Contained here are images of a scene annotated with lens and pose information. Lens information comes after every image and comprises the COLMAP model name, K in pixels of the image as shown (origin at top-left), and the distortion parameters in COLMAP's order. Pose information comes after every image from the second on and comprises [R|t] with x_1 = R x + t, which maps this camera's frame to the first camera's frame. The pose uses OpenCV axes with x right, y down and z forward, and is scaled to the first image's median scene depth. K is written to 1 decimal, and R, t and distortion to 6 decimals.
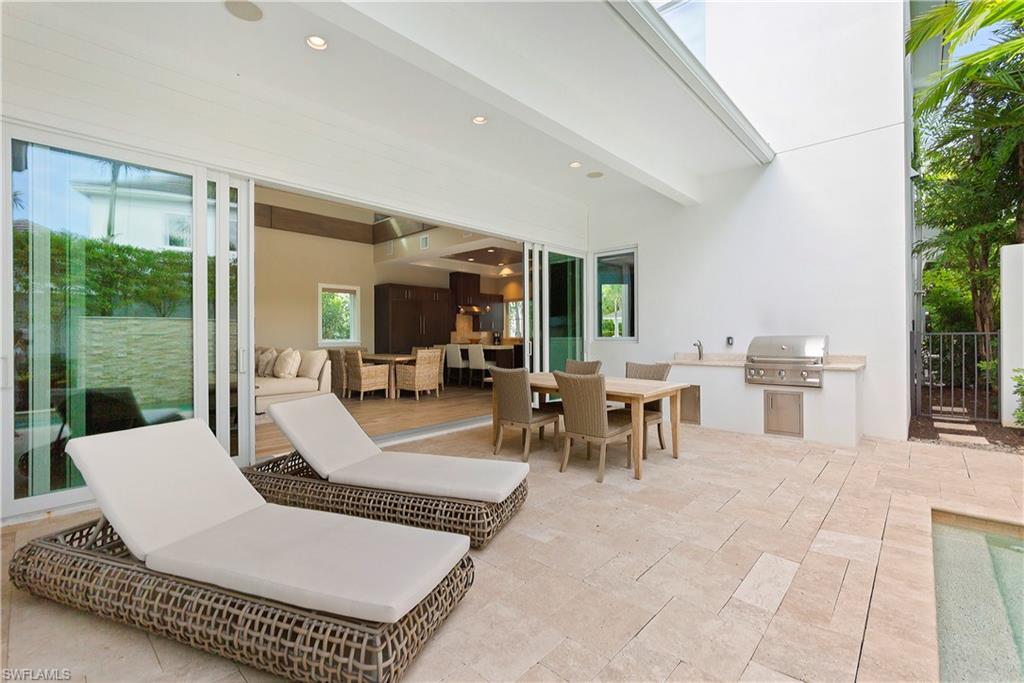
lens RADIAL K [[451.5, 0, 535.9], [0, 451.5, 337.5], [0, 0, 1]] dist [-0.001067, 0.000248]
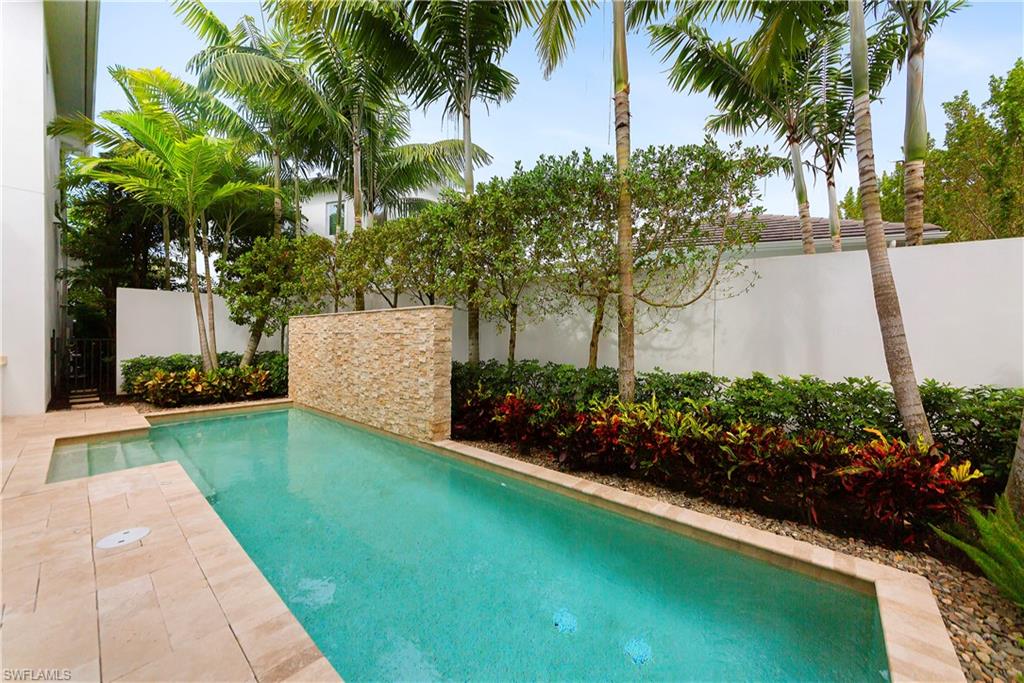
lens RADIAL K [[381.7, 0, 510.6], [0, 381.7, 345.1], [0, 0, 1]] dist [-0.000008, 0.000001]
pose [[0.021321, -0.002713, 0.999769, -0.346696], [-0.008126, 0.999963, 0.002887, -0.004504], [-0.999740, -0.008186, 0.021298, -0.485882]]
